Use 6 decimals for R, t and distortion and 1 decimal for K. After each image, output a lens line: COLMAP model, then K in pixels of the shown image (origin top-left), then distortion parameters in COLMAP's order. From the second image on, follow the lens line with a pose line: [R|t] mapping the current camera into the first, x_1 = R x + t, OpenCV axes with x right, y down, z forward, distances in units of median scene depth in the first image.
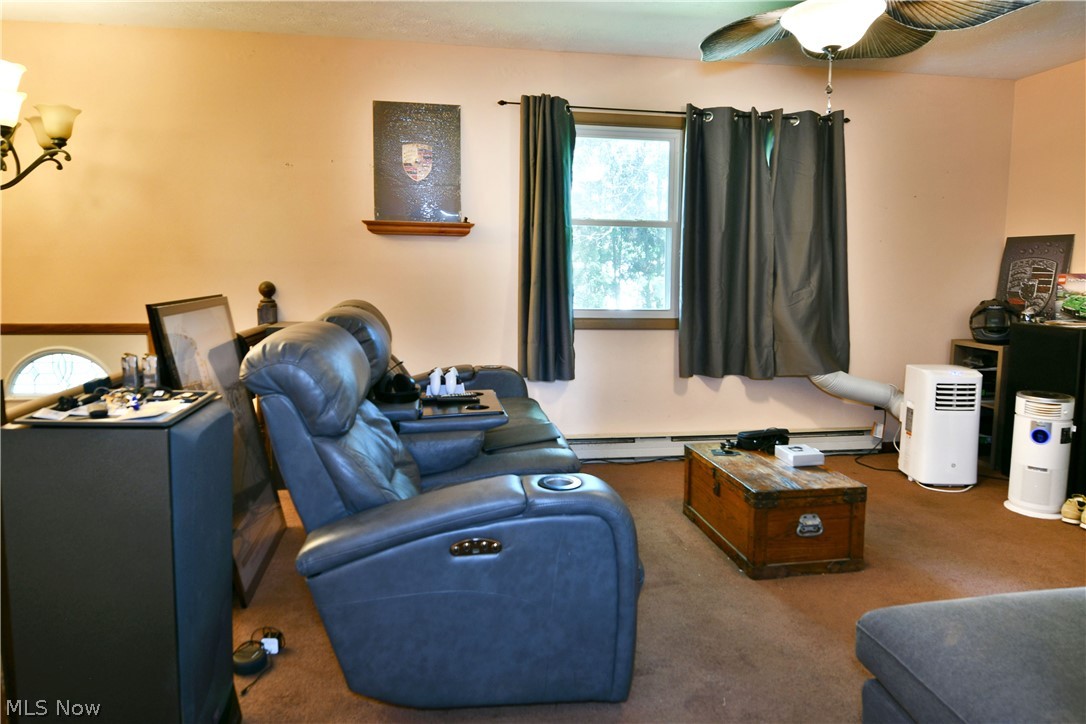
lens RADIAL K [[664.8, 0, 542.1], [0, 664.8, 359.5], [0, 0, 1]] dist [-0.006141, -0.006410]
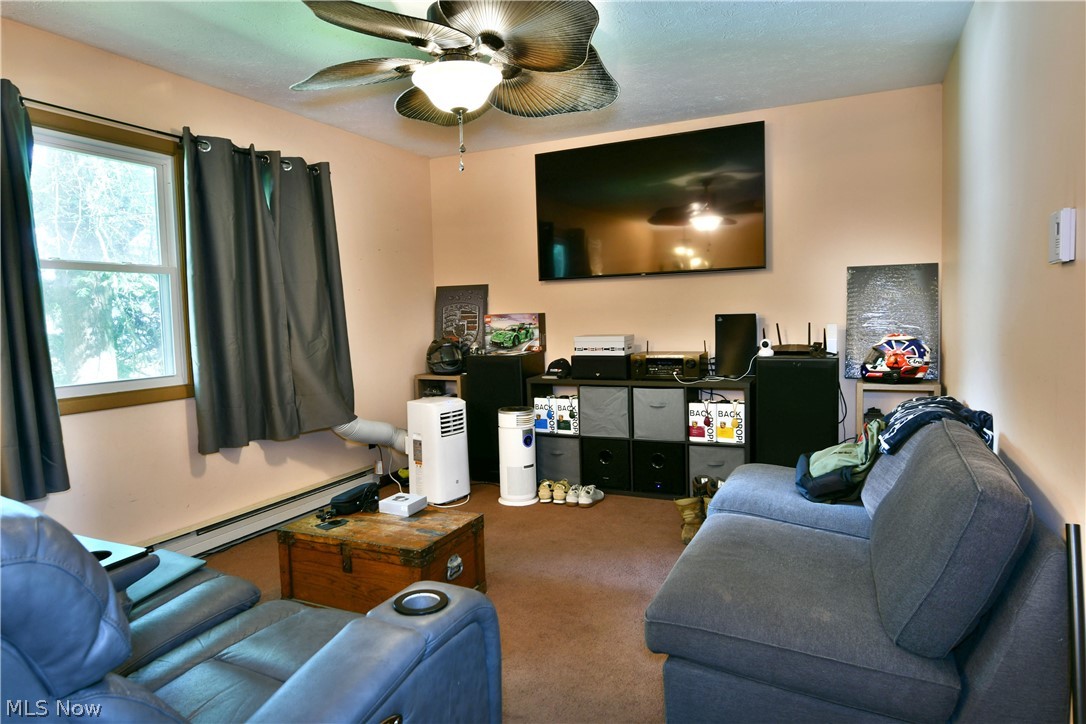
lens RADIAL K [[664.8, 0, 542.1], [0, 664.8, 359.5], [0, 0, 1]] dist [-0.006141, -0.006410]
pose [[0.567170, -0.084952, 0.819208, -0.220800], [0.145511, 0.989355, 0.001853, -0.031182], [-0.810644, 0.118153, 0.573494, 0.185177]]
